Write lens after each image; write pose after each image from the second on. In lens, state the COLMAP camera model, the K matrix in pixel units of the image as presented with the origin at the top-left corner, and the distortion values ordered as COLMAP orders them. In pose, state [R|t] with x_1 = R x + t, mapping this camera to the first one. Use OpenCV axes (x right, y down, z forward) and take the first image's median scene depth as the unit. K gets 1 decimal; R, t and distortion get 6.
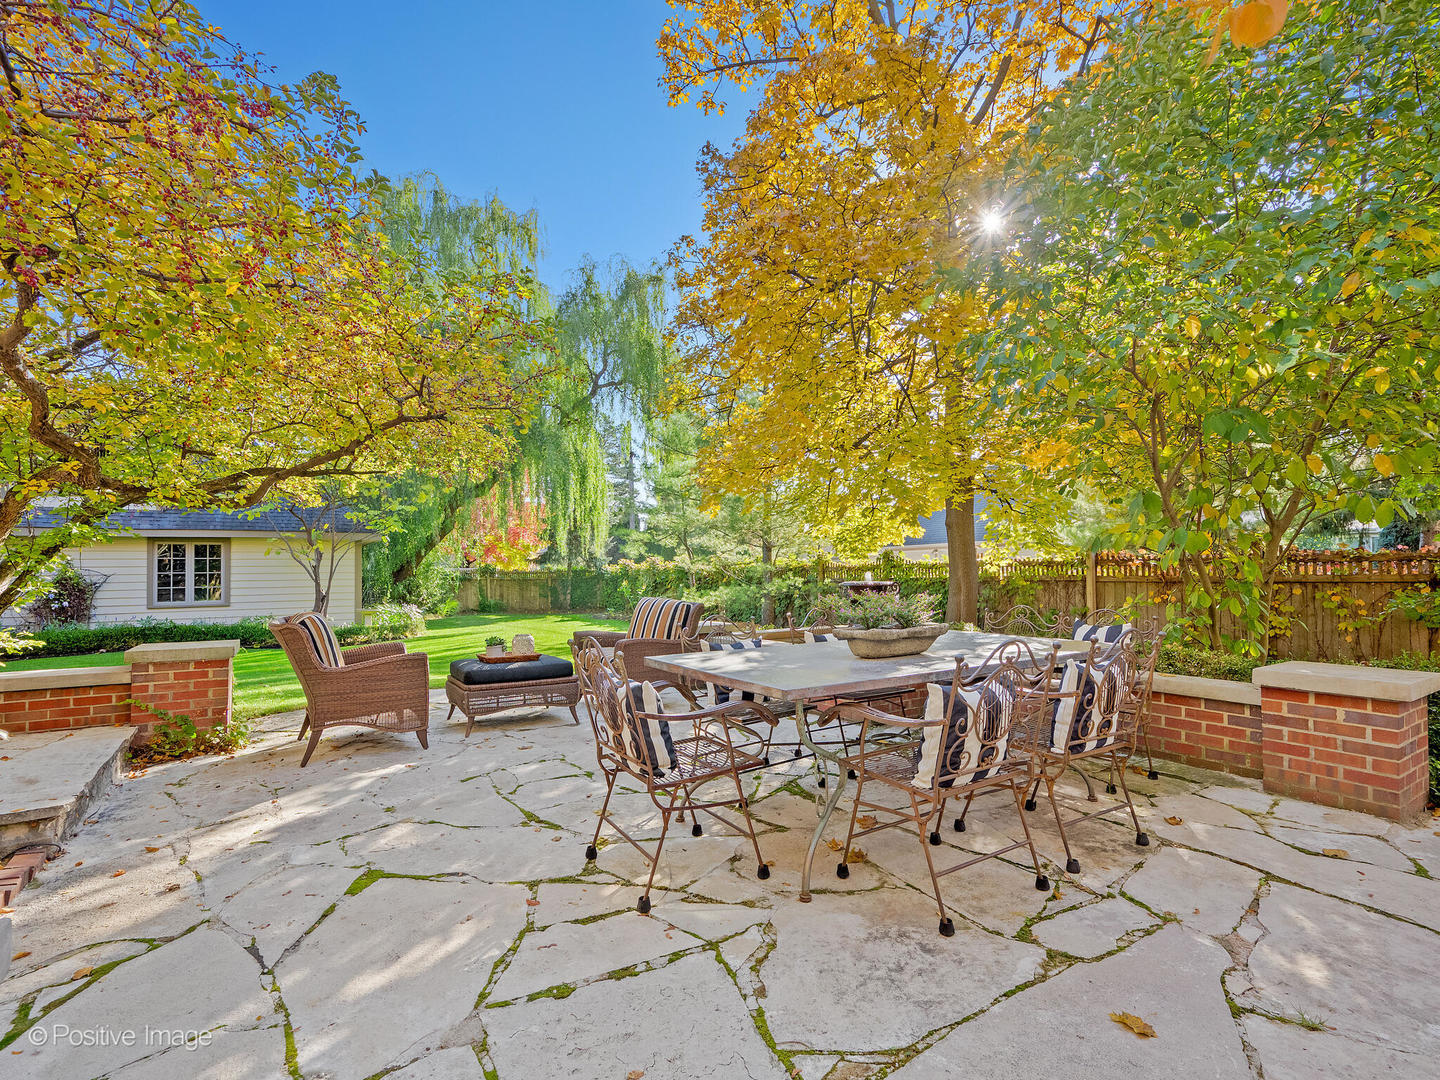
lens RADIAL K [[661.8, 0, 727.6], [0, 661.8, 553.6], [0, 0, 1]] dist [0.001240, -0.000019]
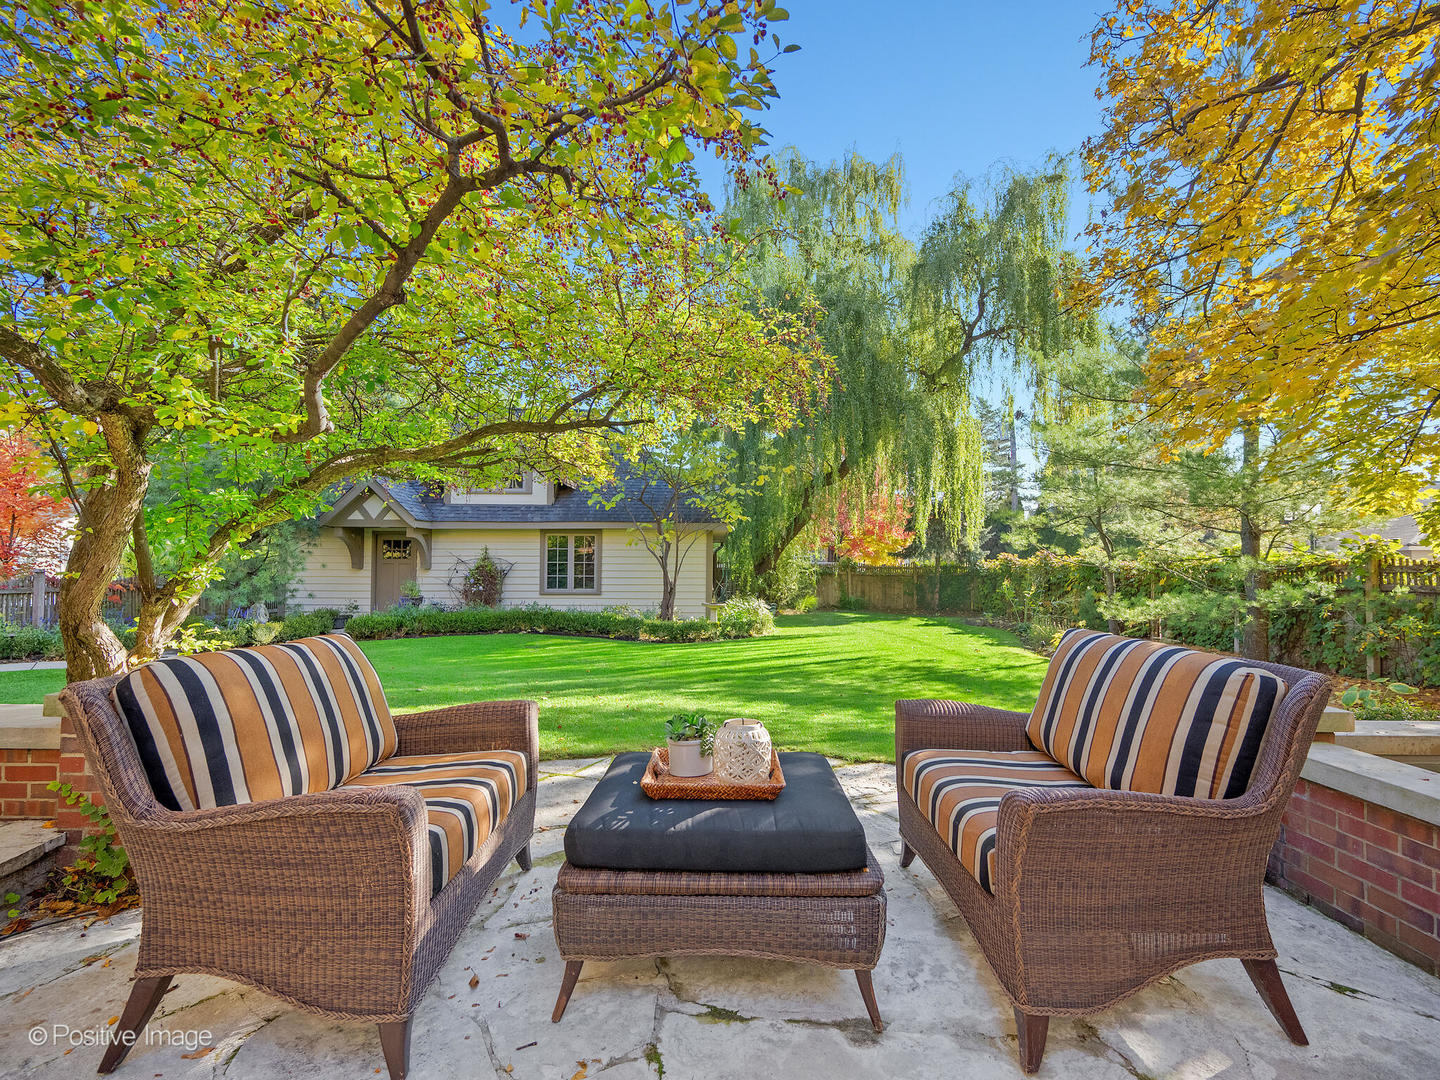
lens RADIAL K [[661.8, 0, 727.6], [0, 661.8, 553.6], [0, 0, 1]] dist [0.001240, -0.000019]
pose [[0.852817, 0.004921, -0.522186, -0.030457], [-0.001587, 0.999975, 0.006832, 0.005641], [0.522207, -0.004998, 0.852804, 0.173673]]
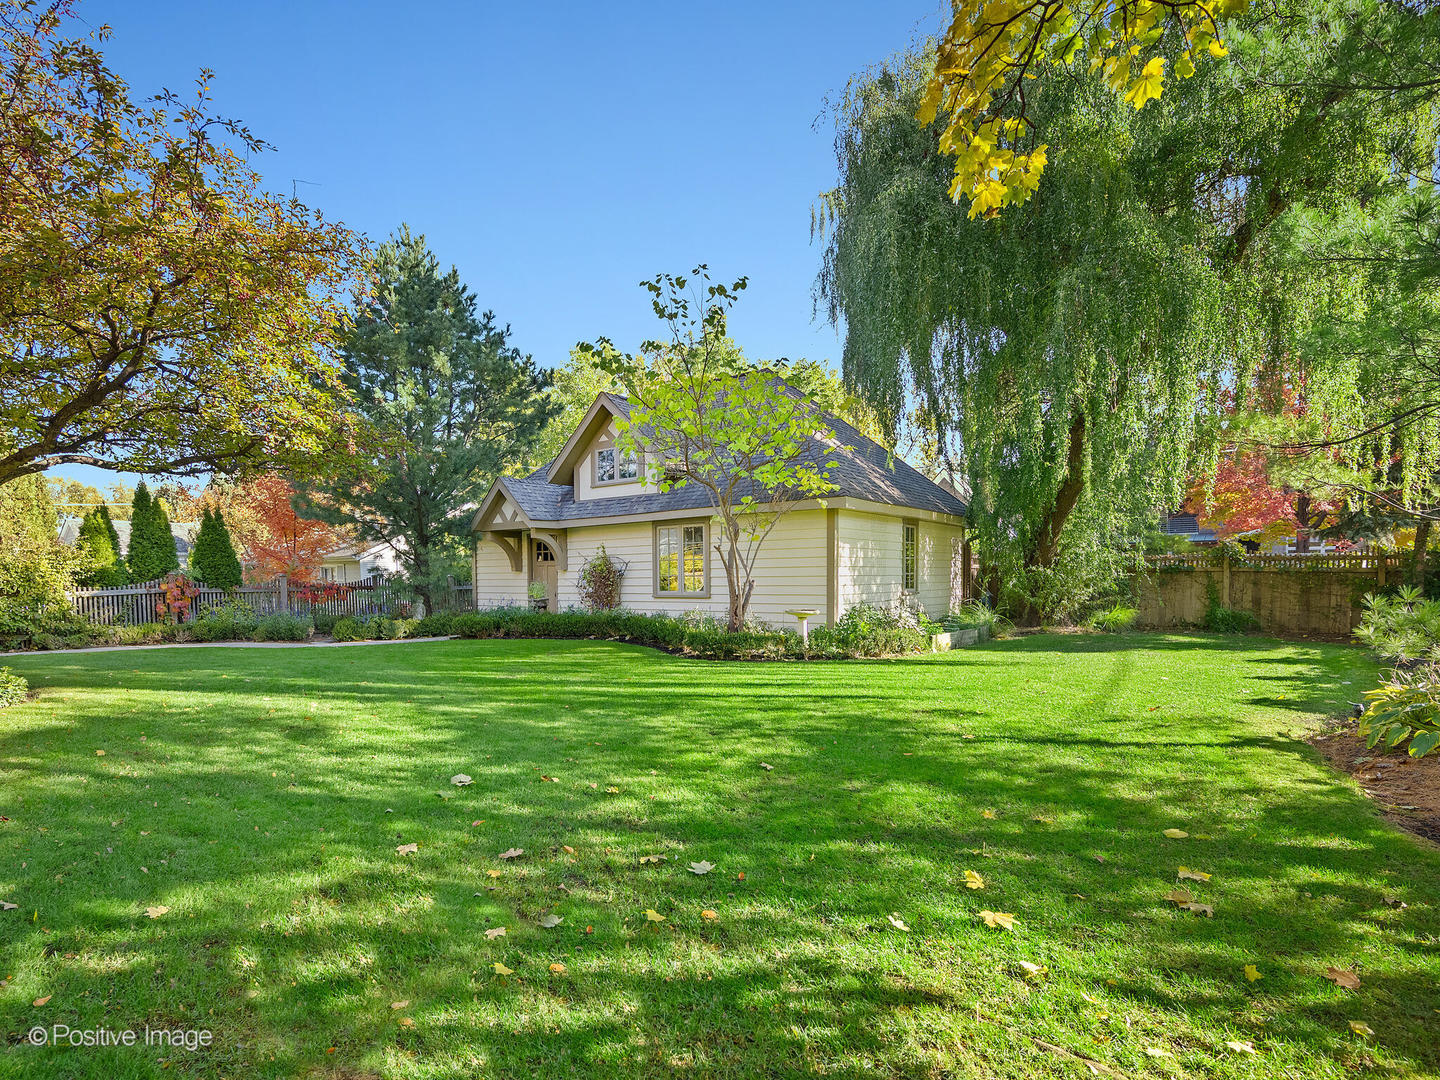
lens RADIAL K [[661.8, 0, 727.6], [0, 661.8, 553.6], [0, 0, 1]] dist [0.001240, -0.000019]
pose [[0.343596, -0.035534, -0.938445, 0.043004], [0.029258, 0.999204, -0.027122, 0.037941], [0.938662, -0.018138, 0.344363, 0.587978]]
